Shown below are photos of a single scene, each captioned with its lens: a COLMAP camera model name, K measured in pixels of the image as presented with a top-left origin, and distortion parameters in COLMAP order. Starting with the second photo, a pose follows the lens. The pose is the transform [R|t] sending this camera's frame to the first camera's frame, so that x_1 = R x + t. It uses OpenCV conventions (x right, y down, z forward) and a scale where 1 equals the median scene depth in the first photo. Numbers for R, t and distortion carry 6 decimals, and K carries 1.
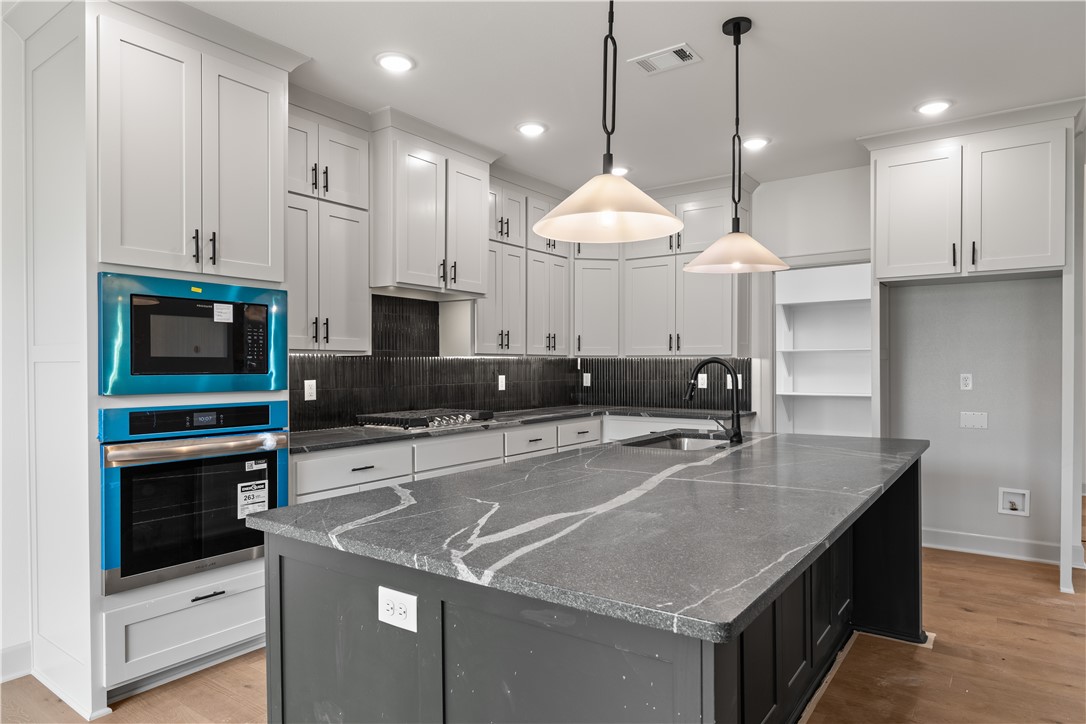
lens RADIAL K [[654.7, 0, 545.4], [0, 654.7, 373.9], [0, 0, 1]] dist [-0.004778, -0.004706]
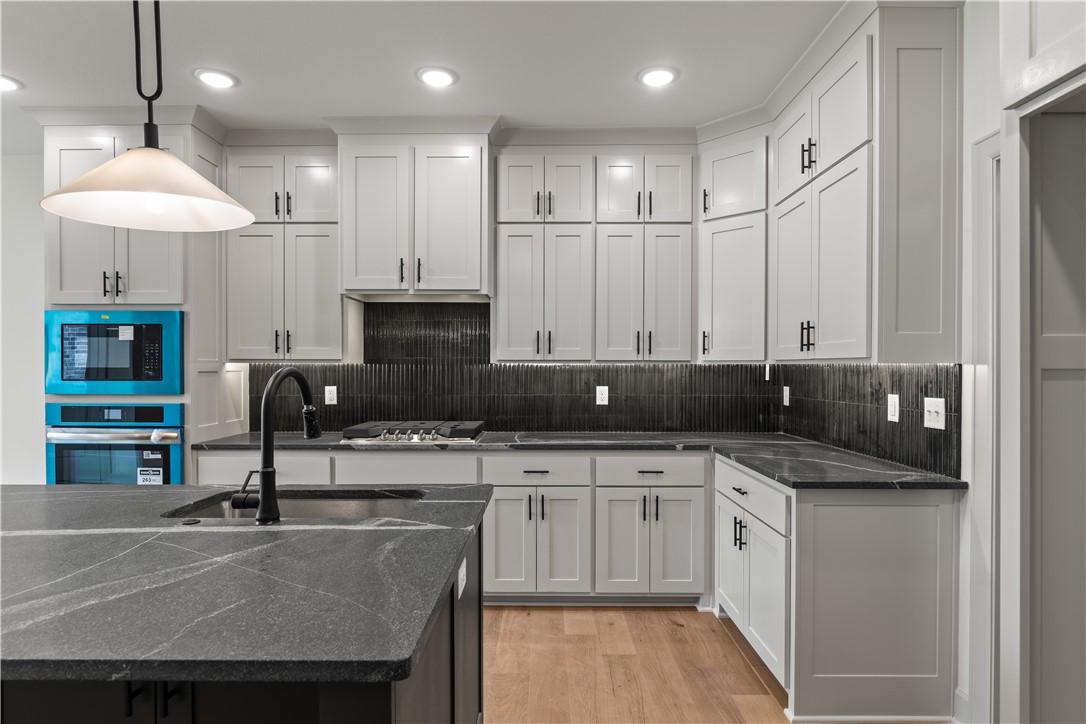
lens RADIAL K [[591.8, 0, 537.7], [0, 591.8, 372.7], [0, 0, 1]] dist [-0.013617, 0.003546]
pose [[0.575665, 0.009469, -0.817631, 0.698230], [-0.013179, 0.999910, 0.002301, -0.021612], [0.817580, 0.009451, 0.575738, 0.756795]]
